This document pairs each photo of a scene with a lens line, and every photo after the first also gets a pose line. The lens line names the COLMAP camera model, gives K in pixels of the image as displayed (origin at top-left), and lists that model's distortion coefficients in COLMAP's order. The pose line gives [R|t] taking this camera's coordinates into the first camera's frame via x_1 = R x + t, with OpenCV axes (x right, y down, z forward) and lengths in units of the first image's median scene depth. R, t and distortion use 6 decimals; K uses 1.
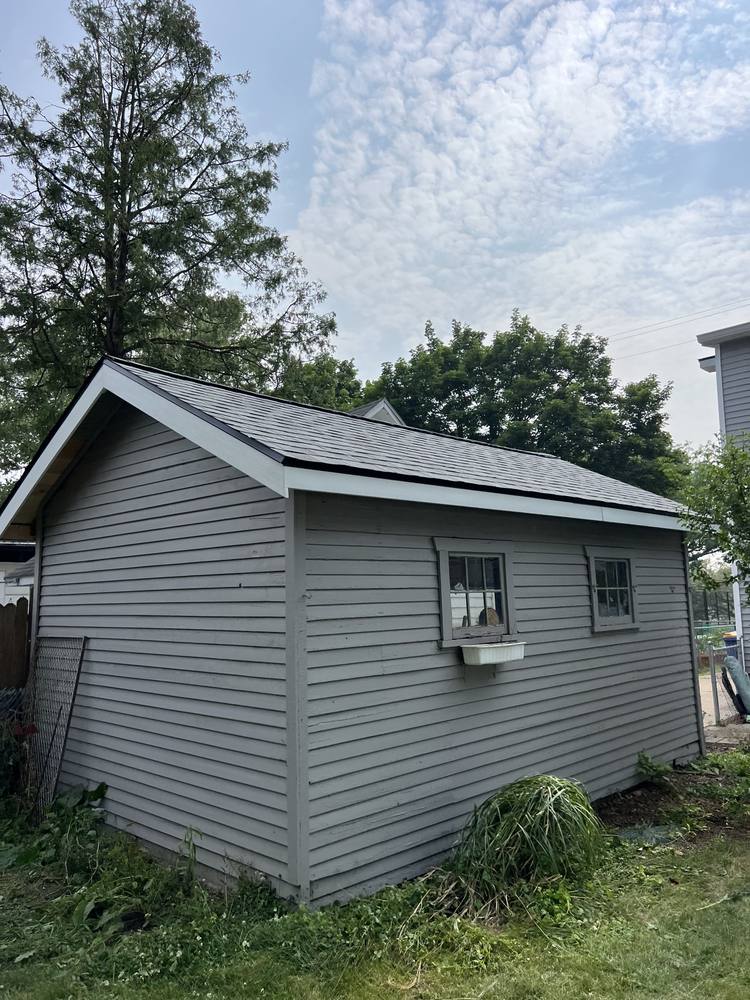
lens RADIAL K [[748.2, 0, 369.8], [0, 748.2, 489.8], [0, 0, 1]] dist [0.021576, -0.026206]
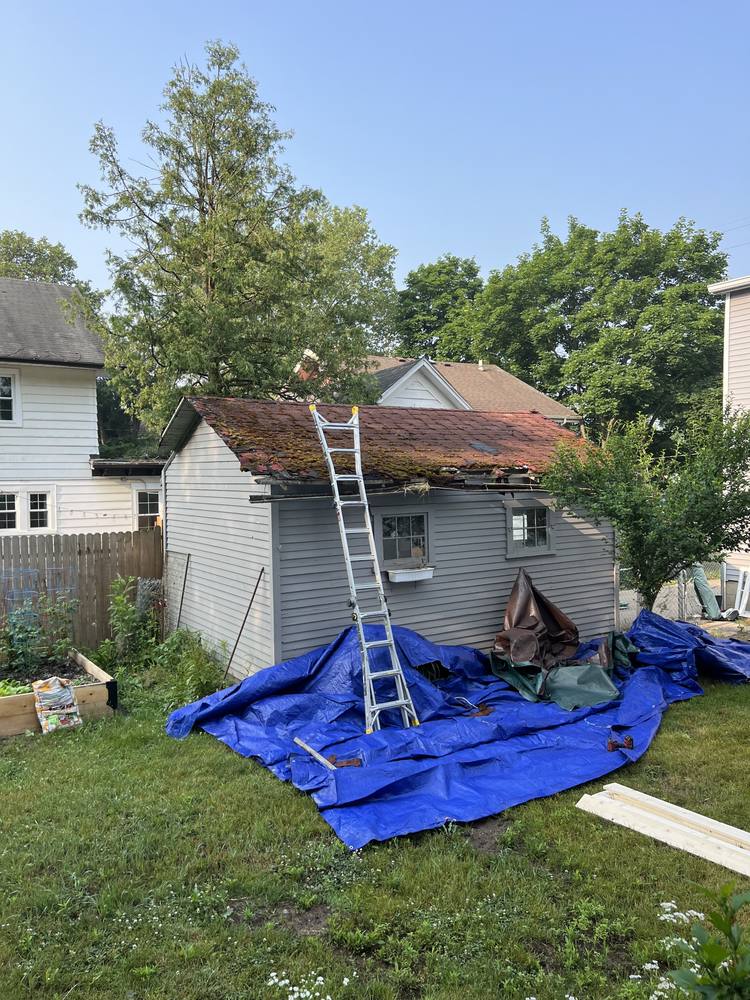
lens RADIAL K [[748.2, 0, 361.5], [0, 748.2, 507.2], [0, 0, 1]] dist [0.021576, -0.026206]
pose [[0.974743, 0.016823, -0.222697, 0.268204], [0.025830, 0.981974, 0.187241, -0.151605], [0.221832, -0.188264, 0.956738, -0.362359]]
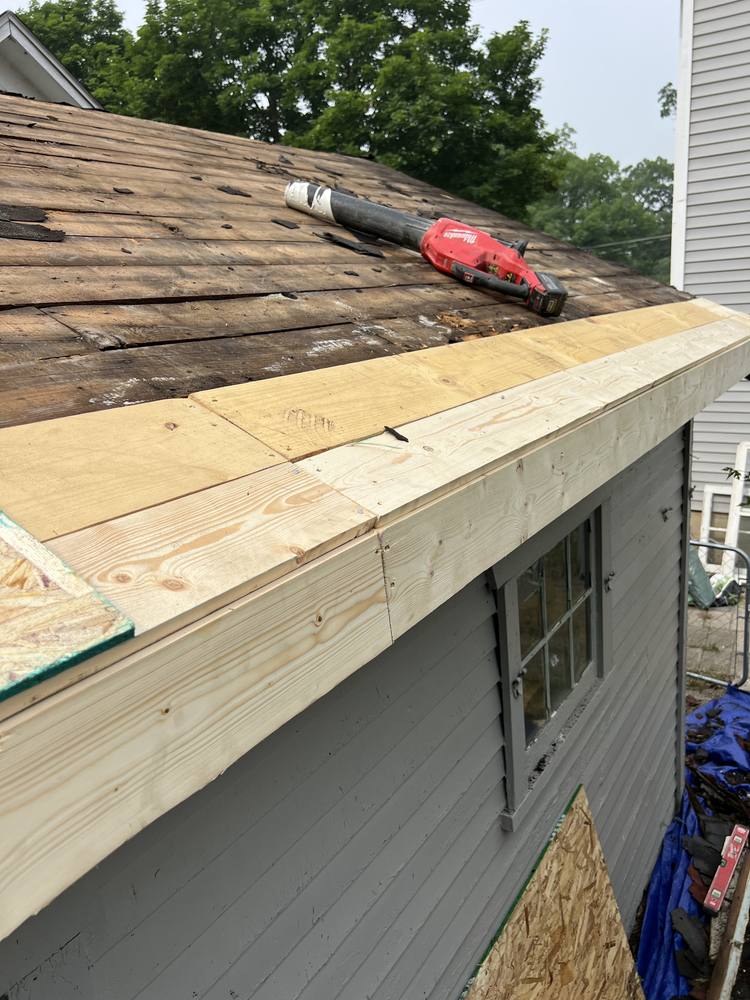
lens RADIAL K [[748.2, 0, 376.8], [0, 748.2, 506.2], [0, 0, 1]] dist [0.021576, -0.026206]
pose [[0.976692, -0.104093, 0.187715, 0.154876], [0.021667, 0.917884, 0.396257, -0.037140], [-0.213548, -0.382954, 0.898745, 0.602419]]
